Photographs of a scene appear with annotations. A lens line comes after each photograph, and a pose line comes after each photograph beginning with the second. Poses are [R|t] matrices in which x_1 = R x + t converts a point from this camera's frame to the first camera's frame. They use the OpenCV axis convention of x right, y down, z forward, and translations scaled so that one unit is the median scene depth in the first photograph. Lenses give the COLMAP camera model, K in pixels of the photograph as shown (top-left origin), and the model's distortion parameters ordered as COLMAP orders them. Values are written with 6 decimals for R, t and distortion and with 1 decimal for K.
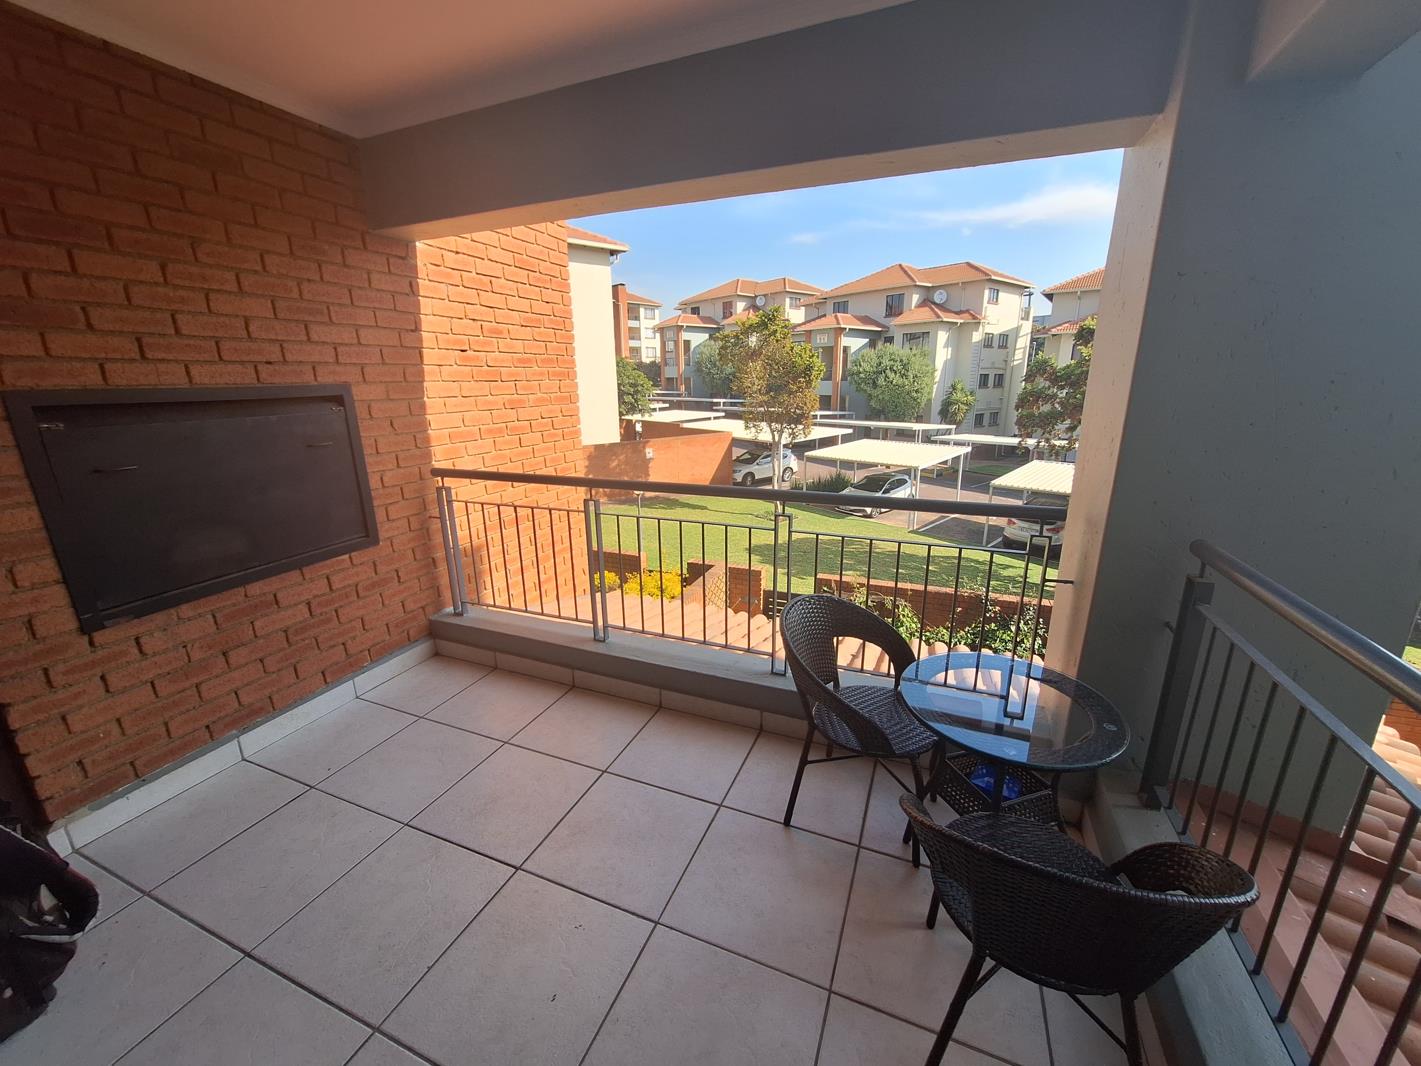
lens RADIAL K [[555.7, 0, 710.5], [0, 555.7, 533.0], [0, 0, 1]] dist [-0.000326, -0.000131]
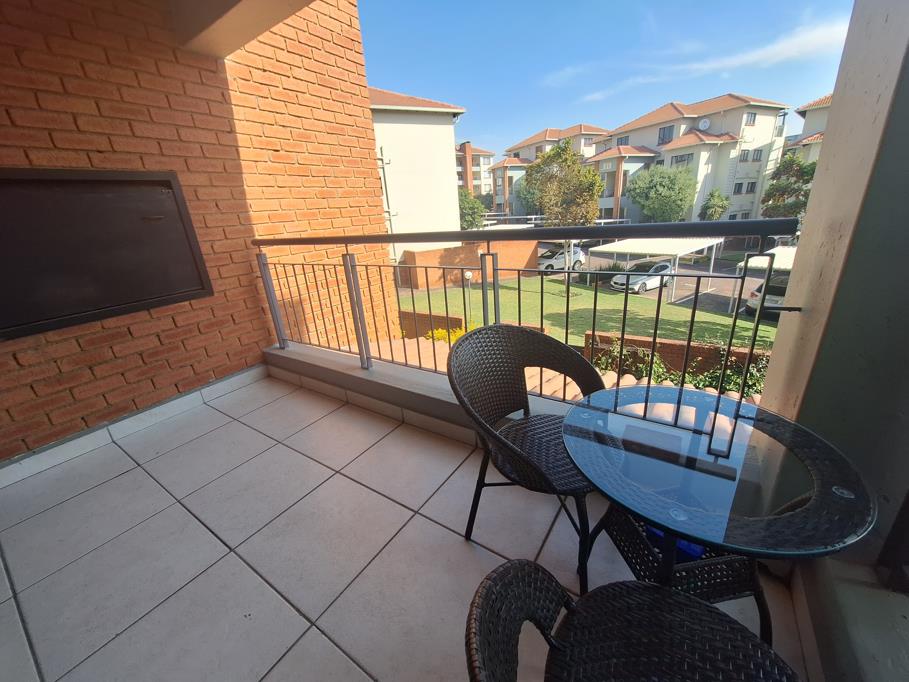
lens RADIAL K [[355.5, 0, 454.5], [0, 355.5, 341.0], [0, 0, 1]] dist [-0.000326, -0.000131]
pose [[0.979093, 0.011595, -0.203080, 0.155875], [0.006594, 0.996040, 0.088659, 0.054455], [0.203304, -0.088145, 0.975140, 0.228553]]
